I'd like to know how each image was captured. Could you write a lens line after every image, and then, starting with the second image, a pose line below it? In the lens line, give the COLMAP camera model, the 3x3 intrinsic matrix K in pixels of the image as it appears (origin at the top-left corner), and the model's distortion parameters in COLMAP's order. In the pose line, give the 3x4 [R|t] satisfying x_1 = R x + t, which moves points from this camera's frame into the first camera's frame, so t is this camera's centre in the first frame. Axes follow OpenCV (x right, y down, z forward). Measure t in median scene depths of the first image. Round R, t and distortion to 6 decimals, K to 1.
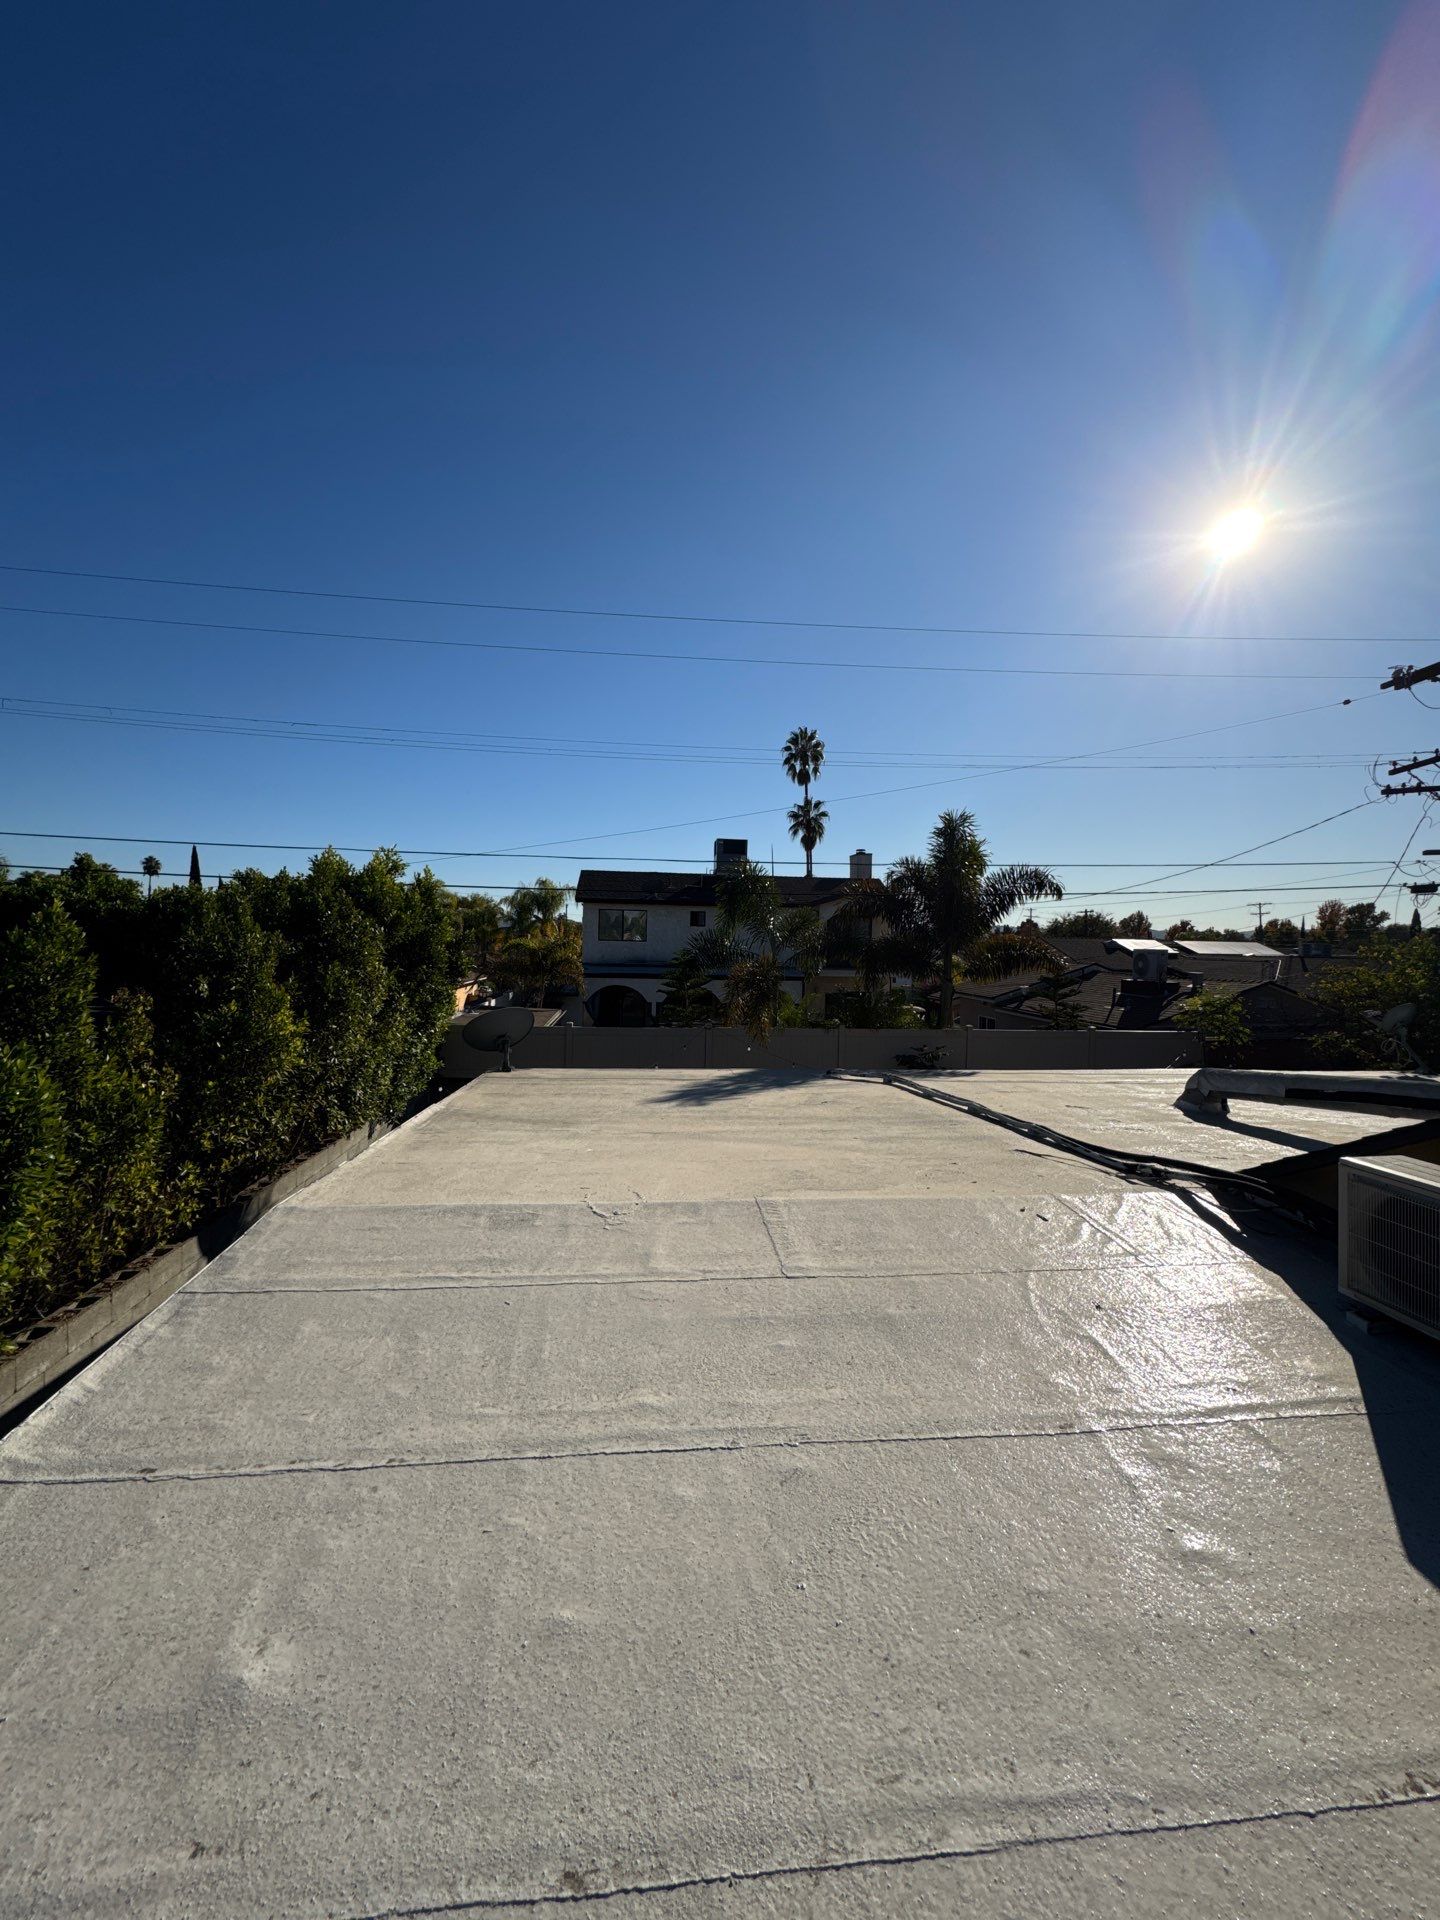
lens RADIAL K [[763.6, 0, 727.2], [0, 763.6, 958.7], [0, 0, 1]] dist [-0.000254, -0.000259]
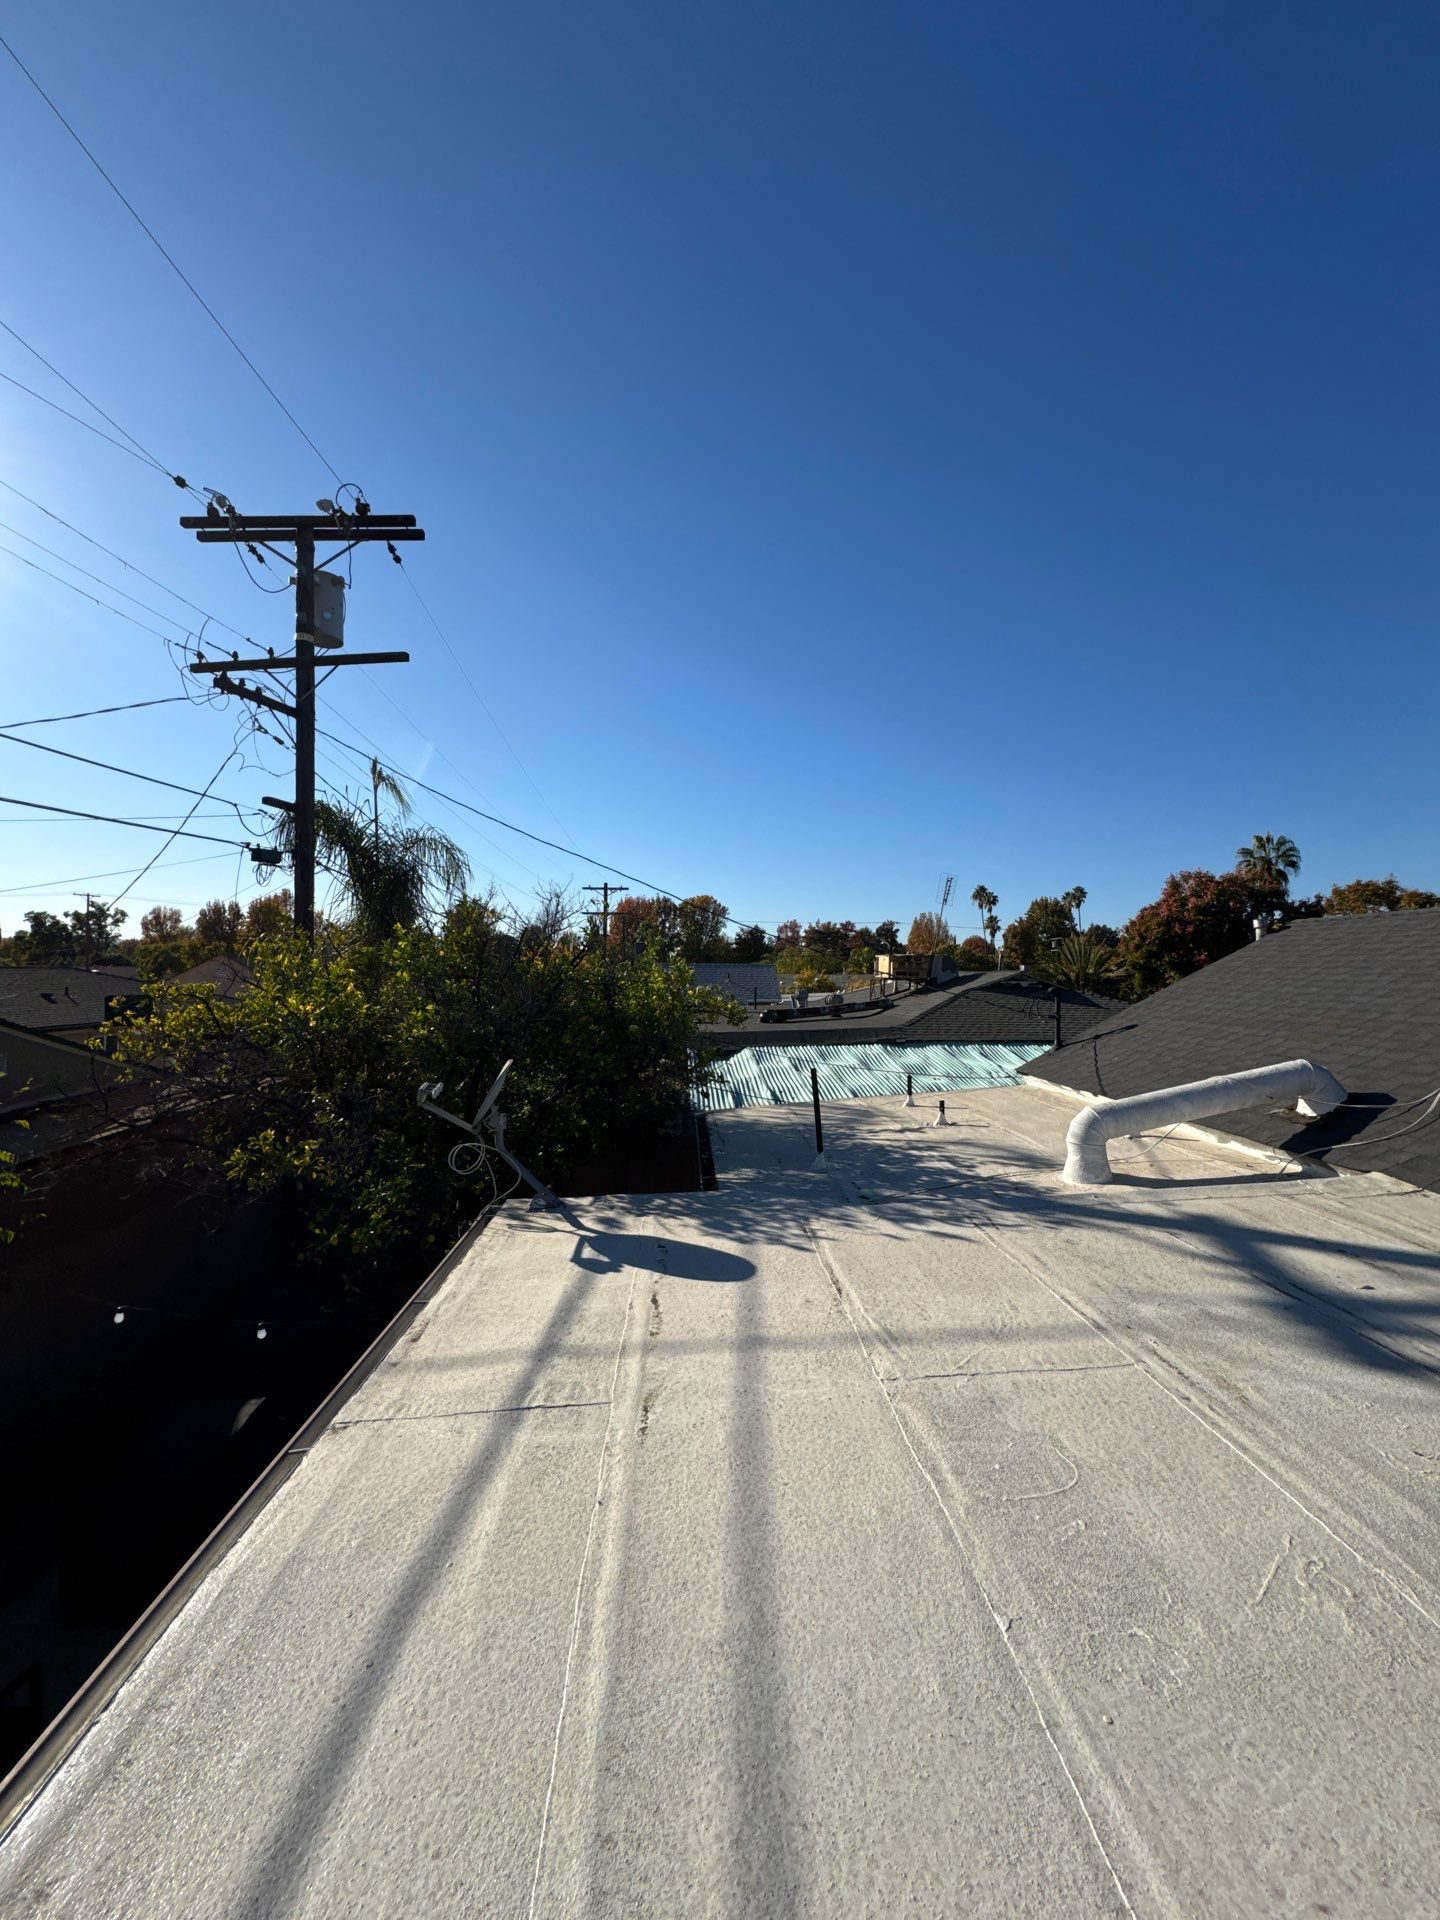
lens RADIAL K [[763.6, 0, 722.7], [0, 763.6, 952.7], [0, 0, 1]] dist [-0.000254, -0.000259]
pose [[0.064837, 0.006910, 0.997872, 0.156888], [0.013092, 0.999884, -0.007774, -0.000615], [-0.997810, 0.013568, 0.064739, 0.300493]]
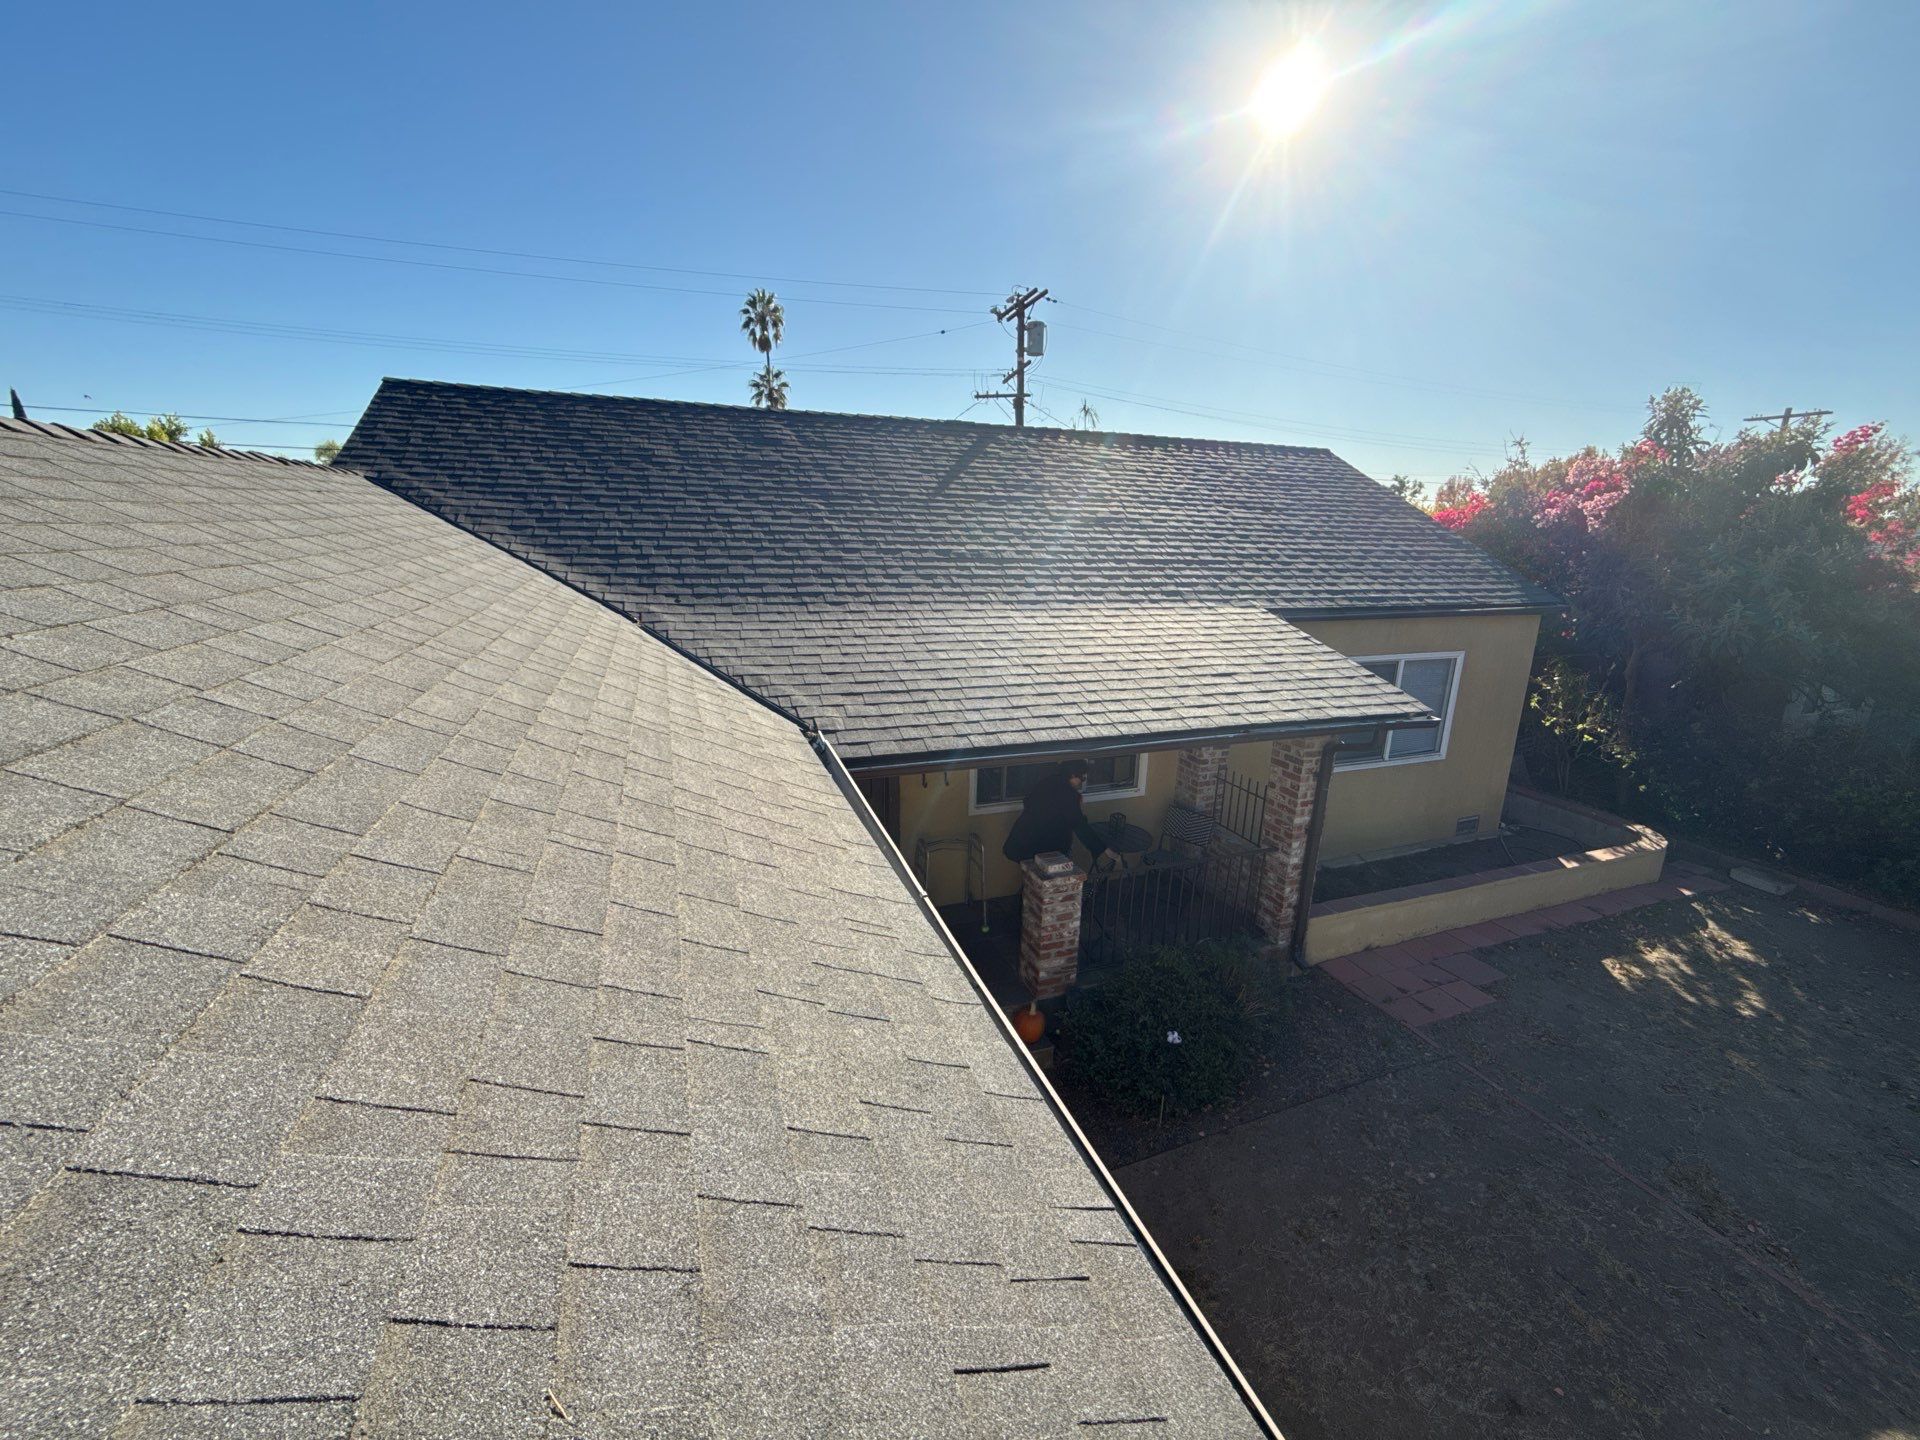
lens RADIAL K [[763.6, 0, 966.3], [0, 763.6, 720.2], [0, 0, 1]] dist [-0.000254, -0.000259]
pose [[0.969913, -0.058382, 0.236346, 0.230668], [0.002393, 0.973059, 0.230544, 0.030999], [-0.243439, -0.223043, 0.943922, -0.303871]]
